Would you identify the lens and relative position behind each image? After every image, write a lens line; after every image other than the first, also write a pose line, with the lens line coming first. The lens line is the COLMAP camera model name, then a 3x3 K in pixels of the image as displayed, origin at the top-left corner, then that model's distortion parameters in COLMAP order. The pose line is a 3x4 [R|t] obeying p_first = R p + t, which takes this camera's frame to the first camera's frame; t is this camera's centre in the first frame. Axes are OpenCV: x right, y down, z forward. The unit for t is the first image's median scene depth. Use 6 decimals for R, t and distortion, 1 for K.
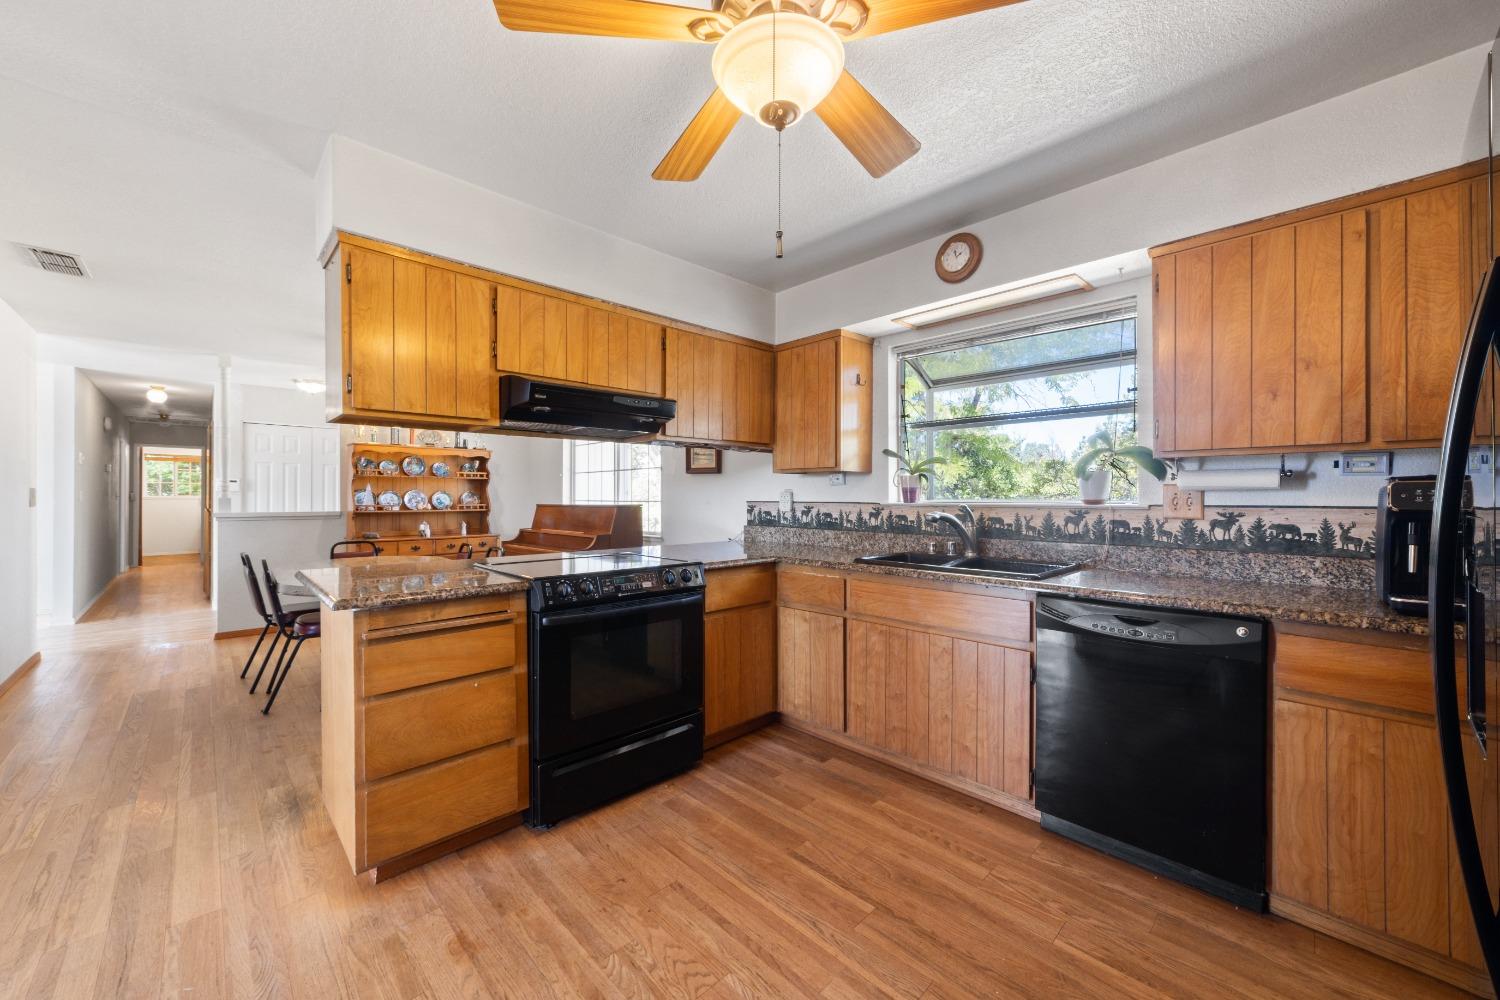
lens RADIAL K [[560.3, 0, 753.2], [0, 560.3, 496.7], [0, 0, 1]] dist [-0.001505, 0.000409]
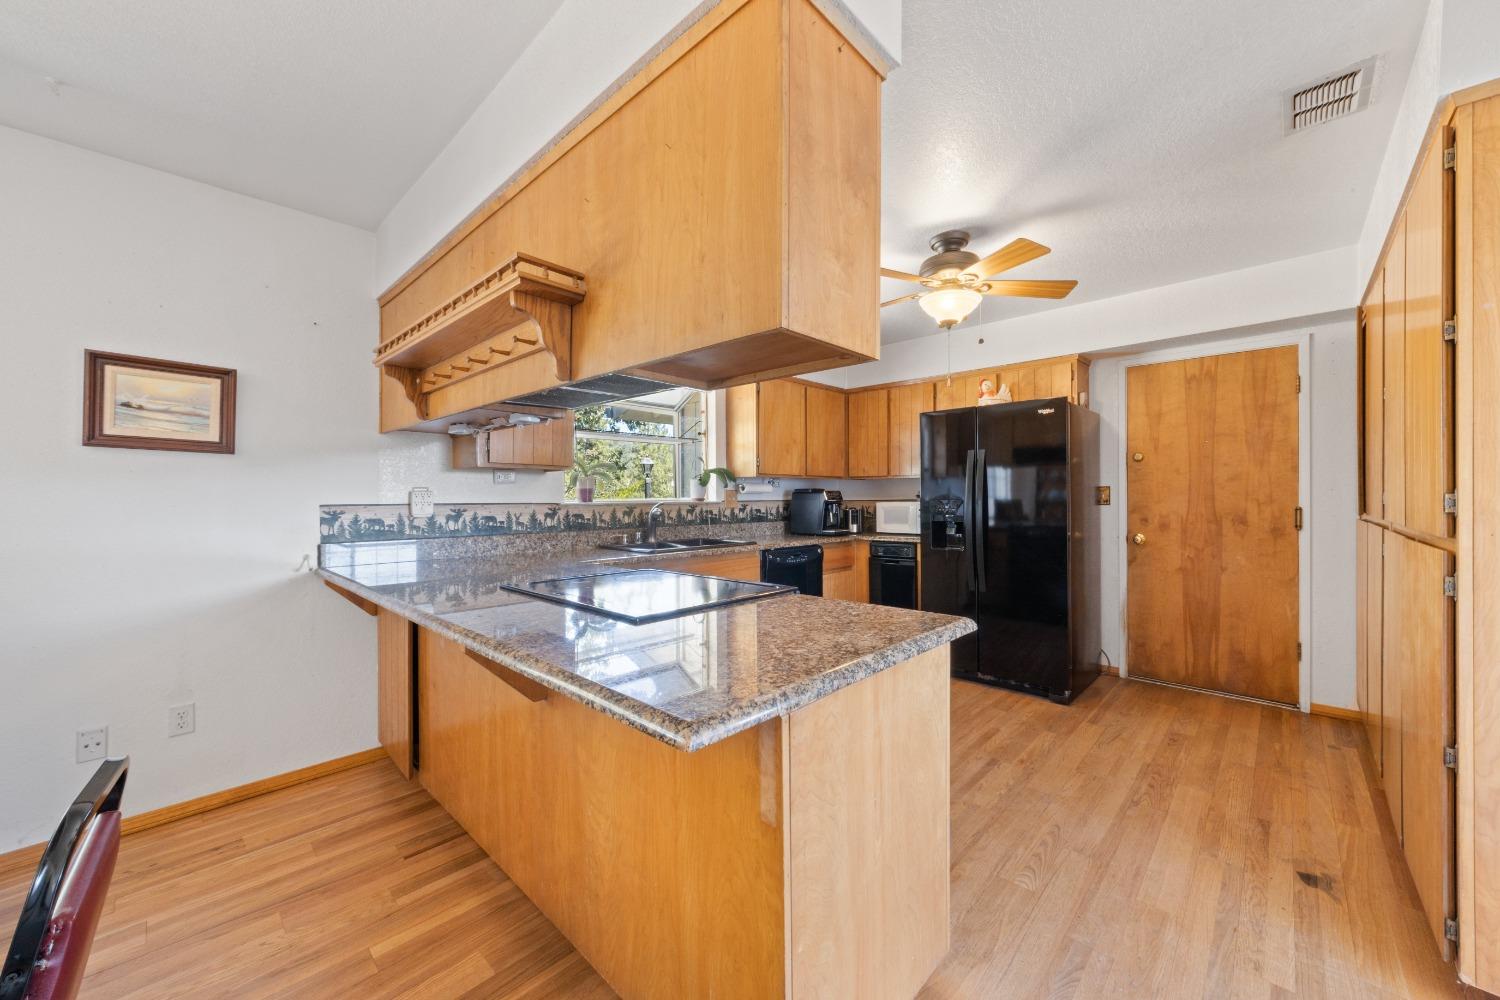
lens RADIAL K [[562.0, 0, 753.0], [0, 562.0, 501.4], [0, 0, 1]] dist [-0.001400, 0.000606]
pose [[-0.035956, -0.011286, 0.999290, -0.769355], [-0.000167, 0.999936, 0.011287, -0.003168], [-0.999353, 0.000239, -0.035955, 0.663947]]
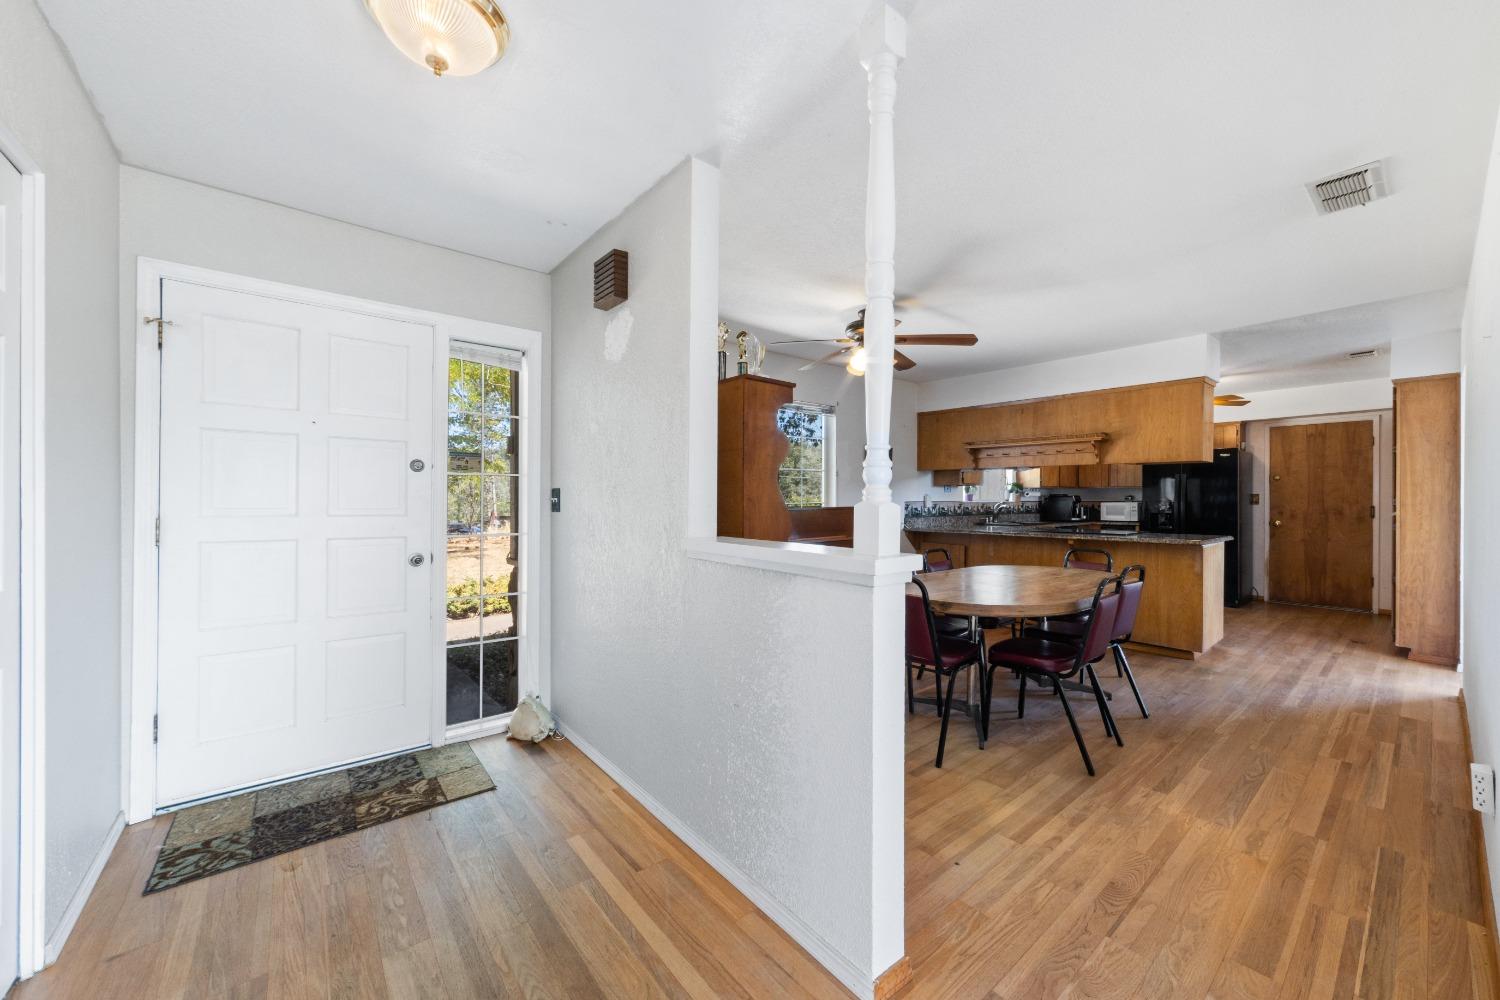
lens RADIAL K [[562.0, 0, 753.0], [0, 562.0, 501.4], [0, 0, 1]] dist [-0.001400, 0.000606]
pose [[0.090159, -0.009368, 0.995883, -1.824863], [-0.004528, 0.999942, 0.009816, -0.005915], [-0.995917, -0.005394, 0.090111, 1.523292]]
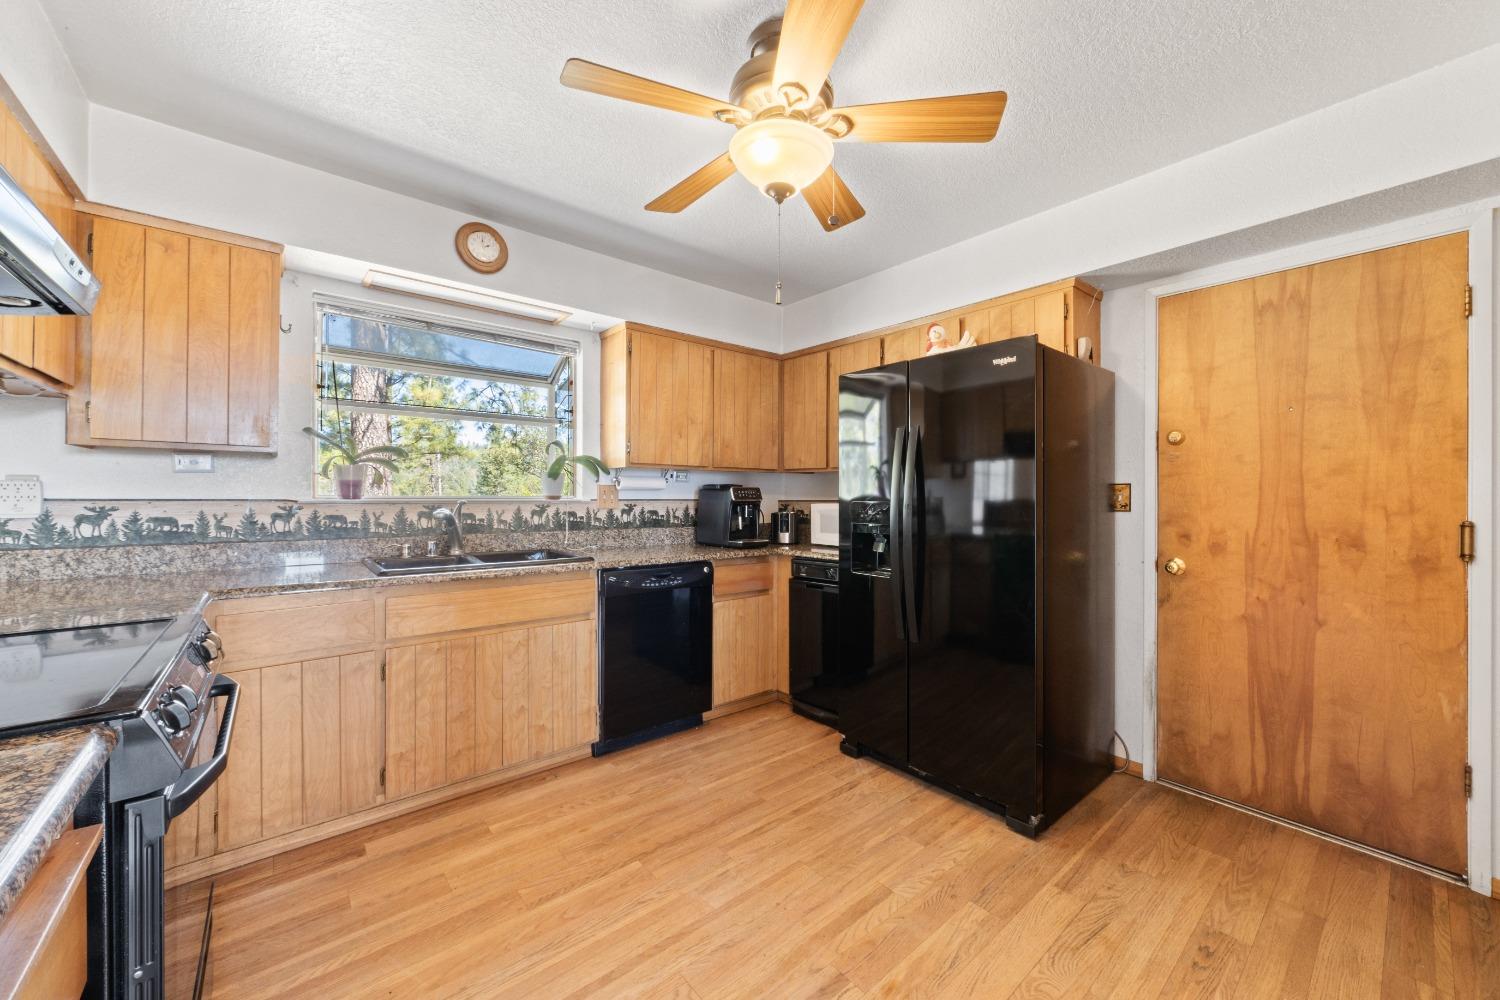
lens RADIAL K [[560.3, 0, 753.2], [0, 560.3, 496.7], [0, 0, 1]] dist [-0.001505, 0.000409]
pose [[0.080127, -0.005466, 0.996770, -0.435400], [-0.009502, 0.999935, 0.006247, -0.003192], [-0.996739, -0.009972, 0.080070, 0.339097]]
